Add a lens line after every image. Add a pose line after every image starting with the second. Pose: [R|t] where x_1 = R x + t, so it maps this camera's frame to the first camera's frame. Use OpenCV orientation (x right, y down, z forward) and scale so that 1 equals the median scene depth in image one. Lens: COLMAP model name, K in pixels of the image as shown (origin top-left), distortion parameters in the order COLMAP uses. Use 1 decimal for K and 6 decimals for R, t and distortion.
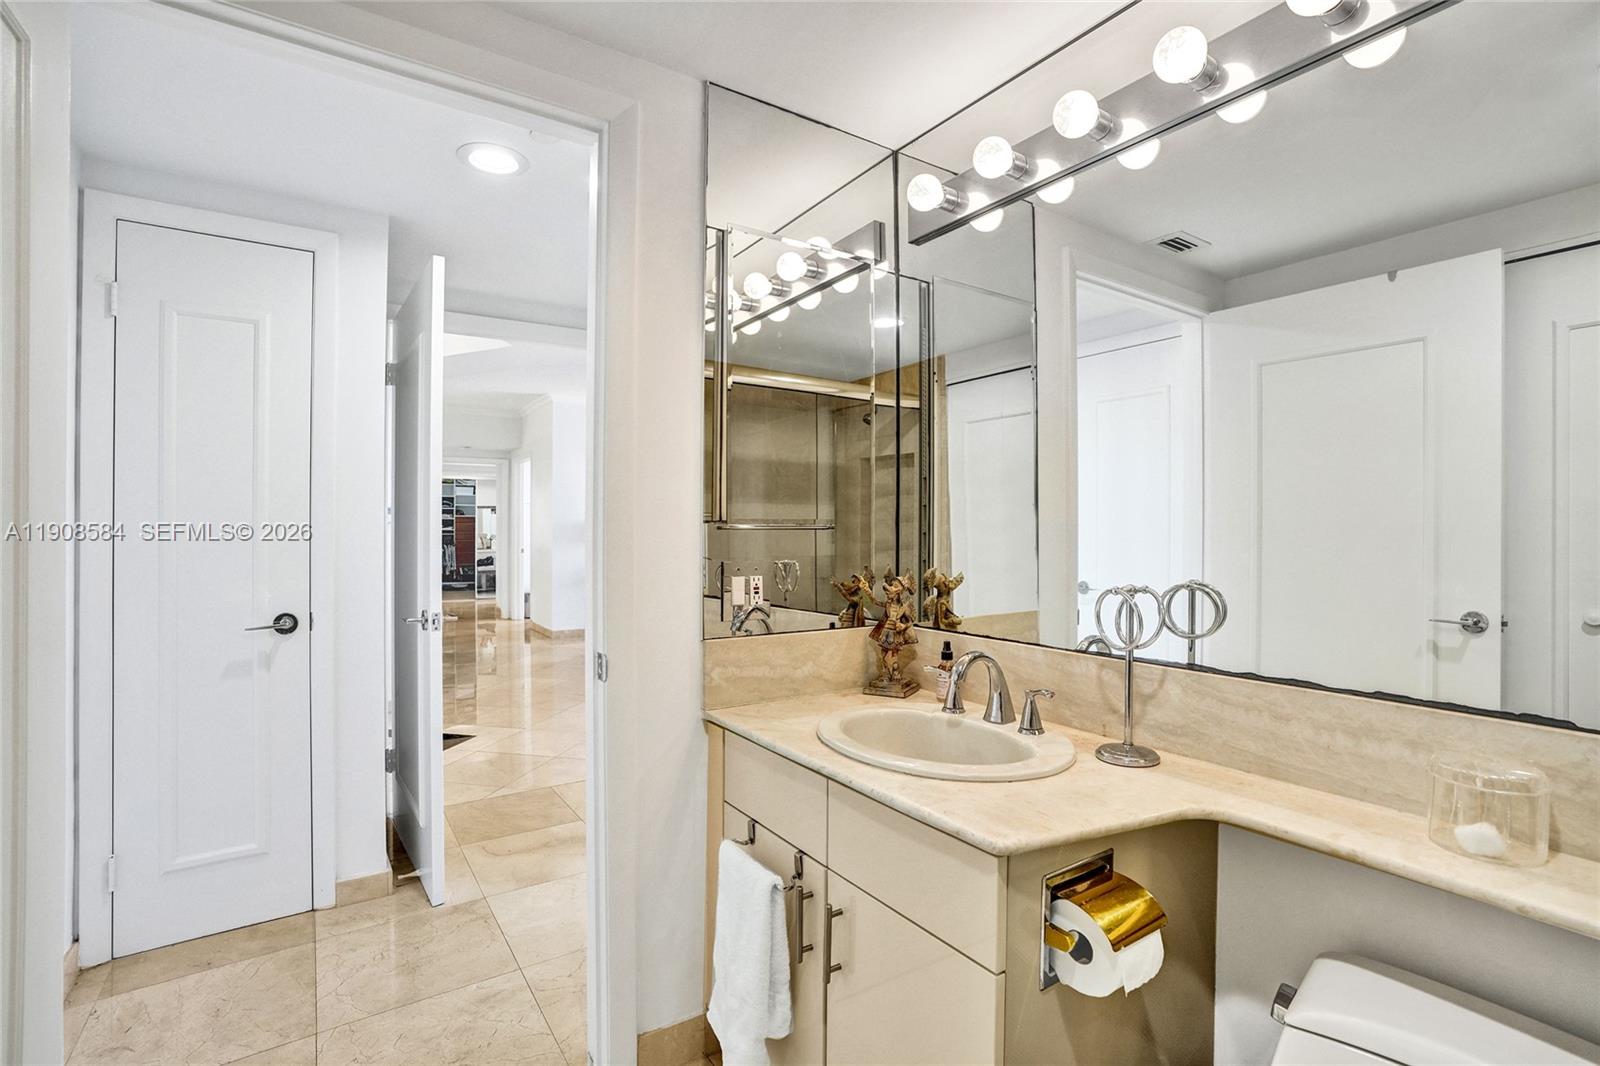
lens RADIAL K [[741.0, 0, 792.9], [0, 741.0, 527.9], [0, 0, 1]] dist [-0.069777, 0.027938]
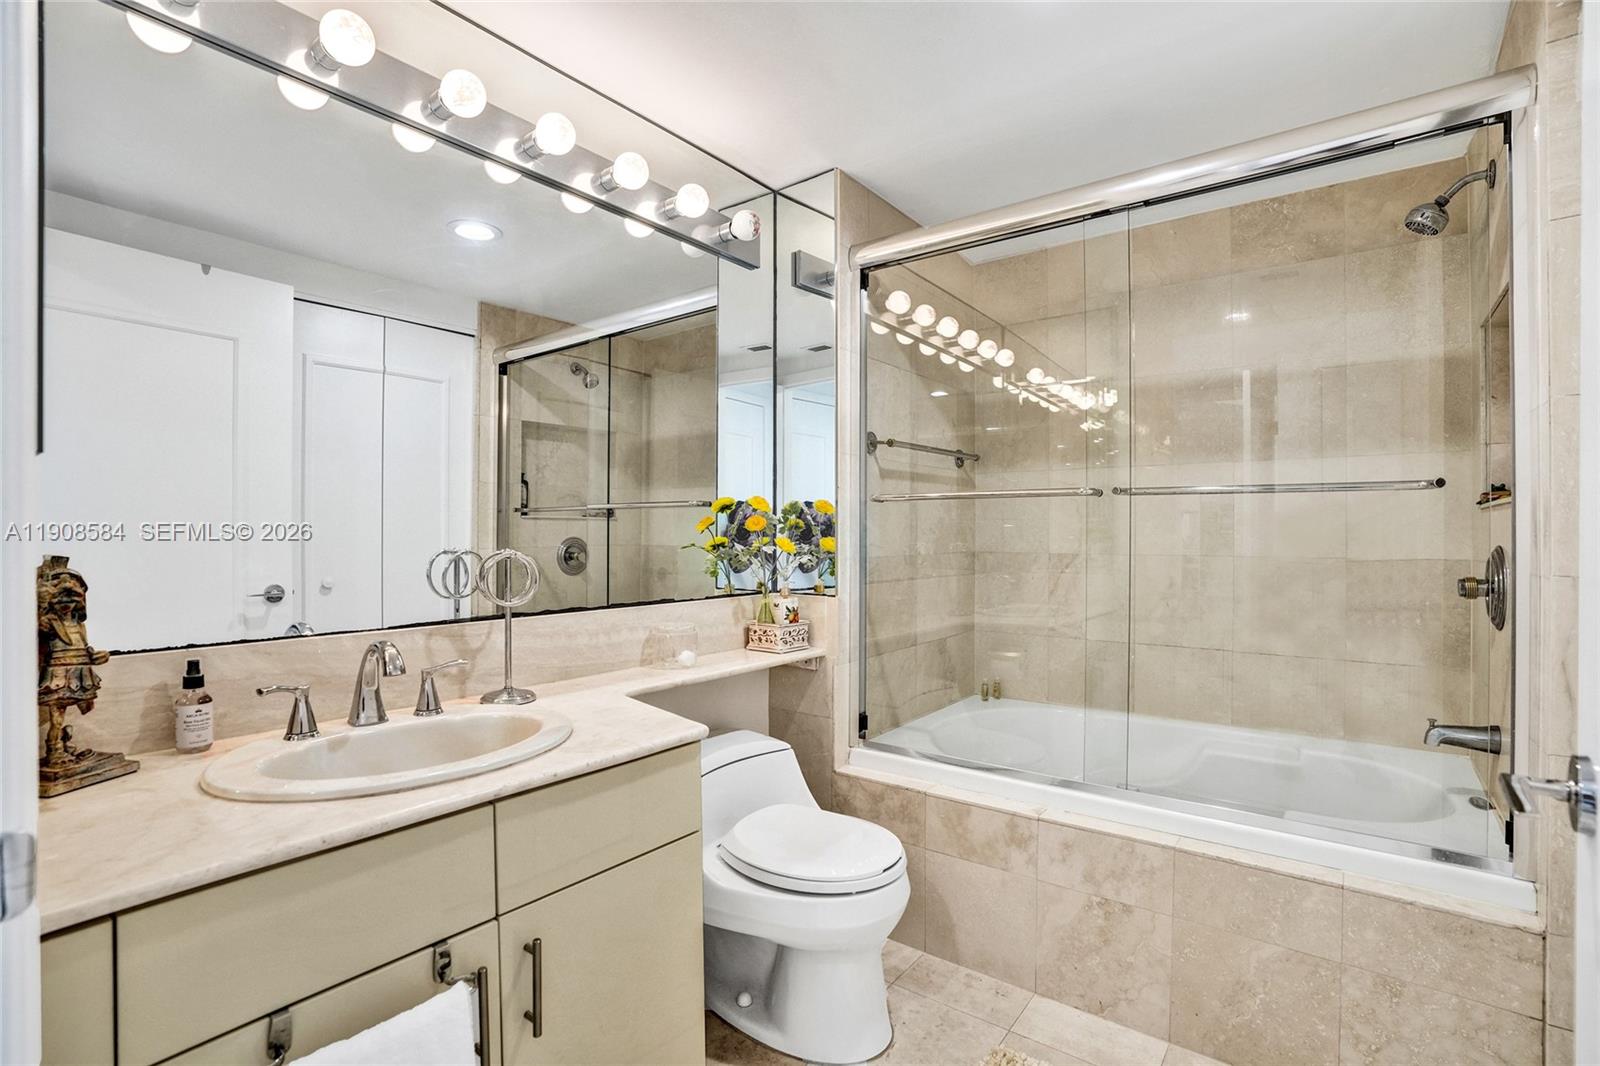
lens RADIAL K [[741.0, 0, 795.4], [0, 741.0, 534.9], [0, 0, 1]] dist [-0.069777, 0.027938]
pose [[-0.283843, -0.007993, 0.958837, -0.729741], [0.003859, 0.999948, 0.009478, 0.047633], [-0.958863, 0.006391, -0.283797, 0.859451]]
